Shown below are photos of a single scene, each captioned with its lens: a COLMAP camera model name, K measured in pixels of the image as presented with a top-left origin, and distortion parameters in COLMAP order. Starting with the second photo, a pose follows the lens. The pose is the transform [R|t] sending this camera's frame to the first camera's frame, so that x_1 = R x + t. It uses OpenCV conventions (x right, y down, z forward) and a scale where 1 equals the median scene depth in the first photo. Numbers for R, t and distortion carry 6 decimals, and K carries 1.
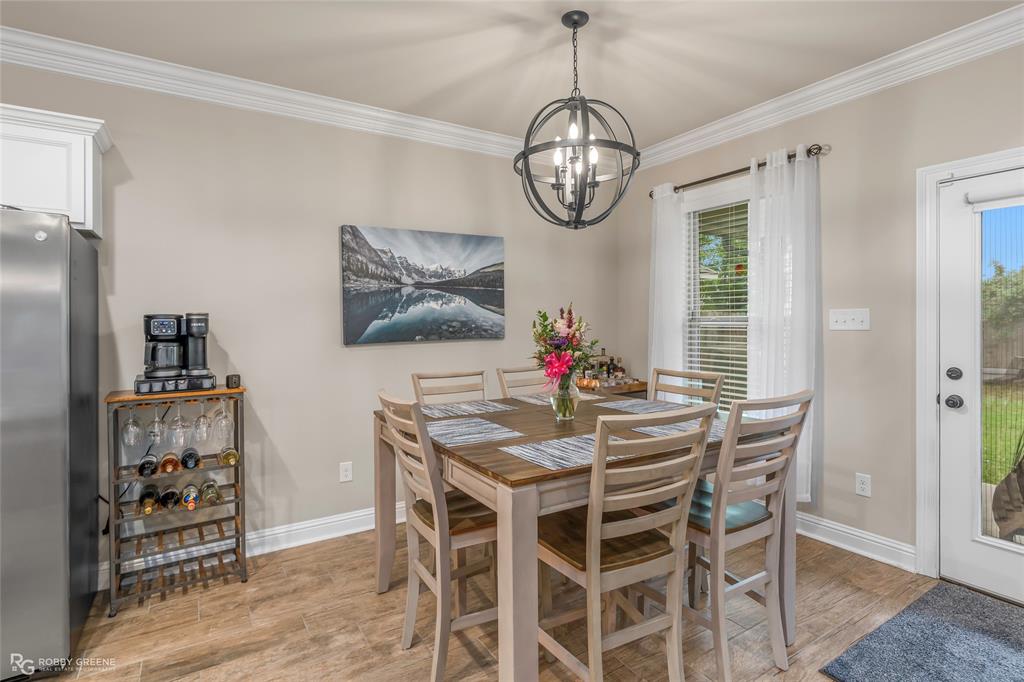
lens RADIAL K [[513.0, 0, 516.6], [0, 513.0, 324.7], [0, 0, 1]] dist [-0.002567, 0.000364]
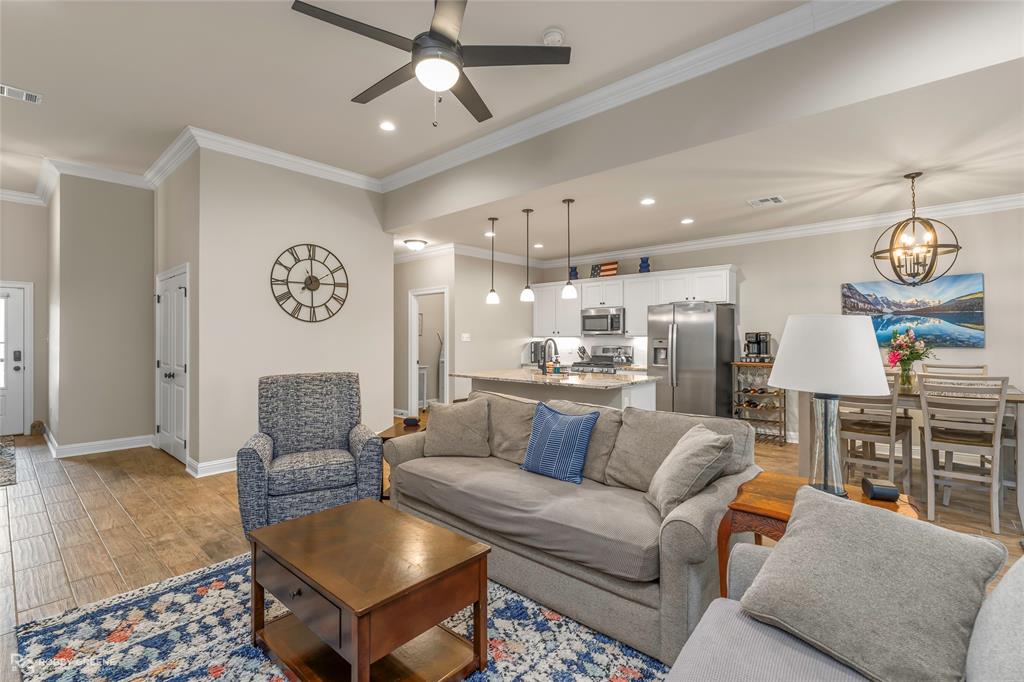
lens RADIAL K [[461.3, 0, 510.1], [0, 461.3, 336.5], [0, 0, 1]] dist [-0.002789, -0.001306]
pose [[0.270930, 0.003821, -0.962592, 0.954991], [-0.002021, 0.999992, 0.003400, -0.004821], [0.962597, 0.001024, 0.270935, -0.630084]]
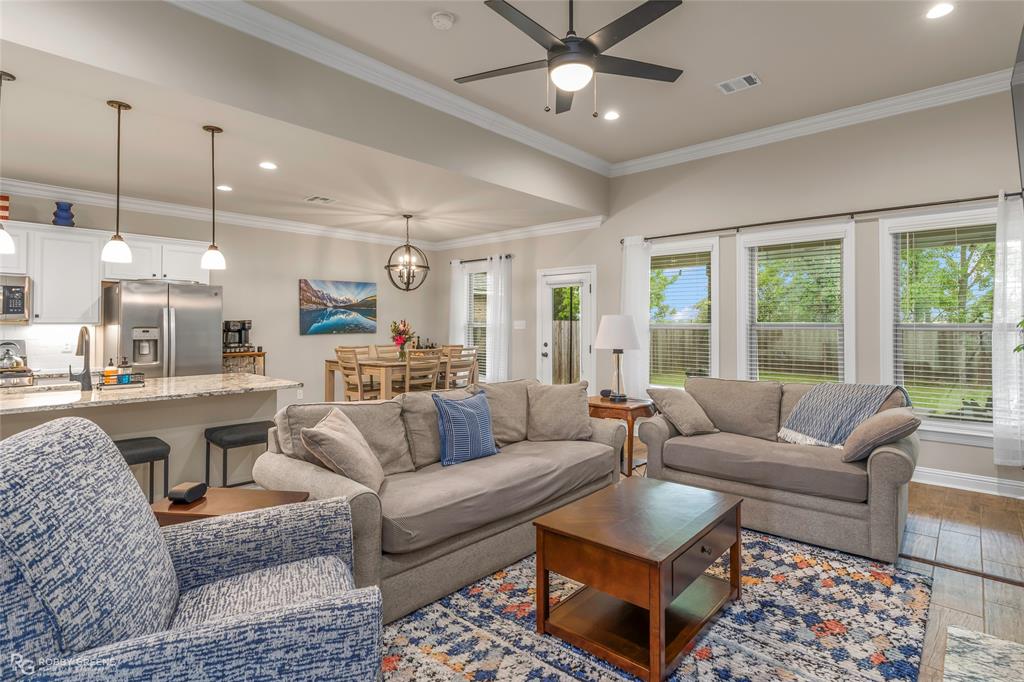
lens RADIAL K [[513.0, 0, 512.9], [0, 513.0, 324.0], [0, 0, 1]] dist [-0.002567, 0.000364]
pose [[0.964757, 0.008144, 0.263018, -0.043166], [-0.006442, 0.999952, -0.007335, 0.004135], [-0.263065, 0.005383, 0.964763, -1.304311]]
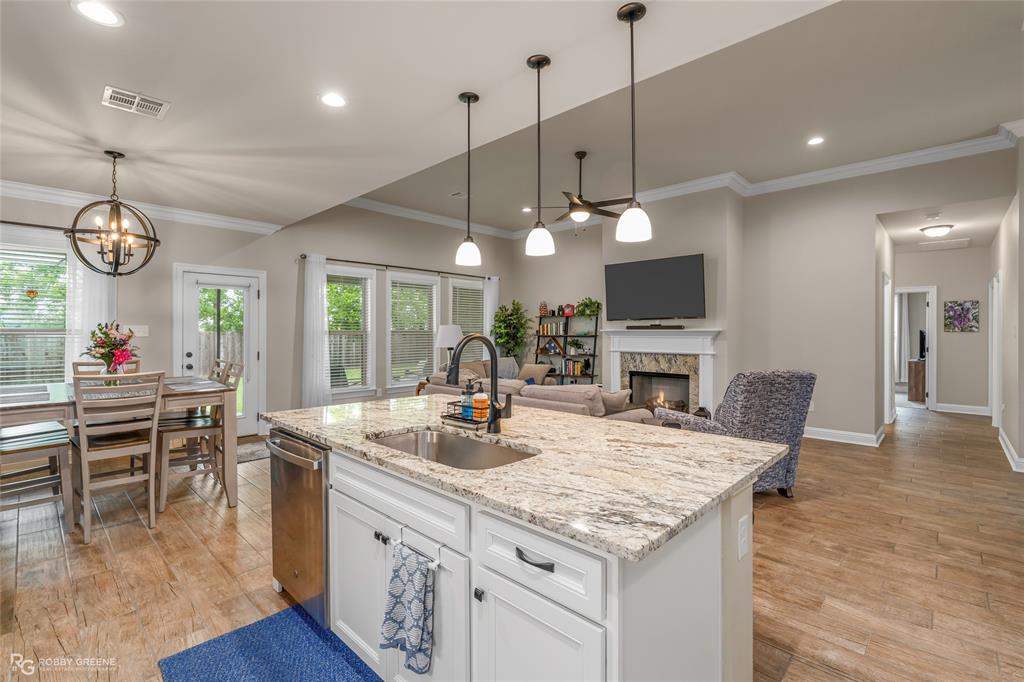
lens RADIAL K [[461.3, 0, 513.9], [0, 461.3, 333.2], [0, 0, 1]] dist [-0.002789, -0.001306]
pose [[-0.245785, 0.003930, 0.969316, -1.211169], [0.004784, 0.999985, -0.002841, 0.008188], [-0.969312, 0.003939, -0.245800, 0.065268]]
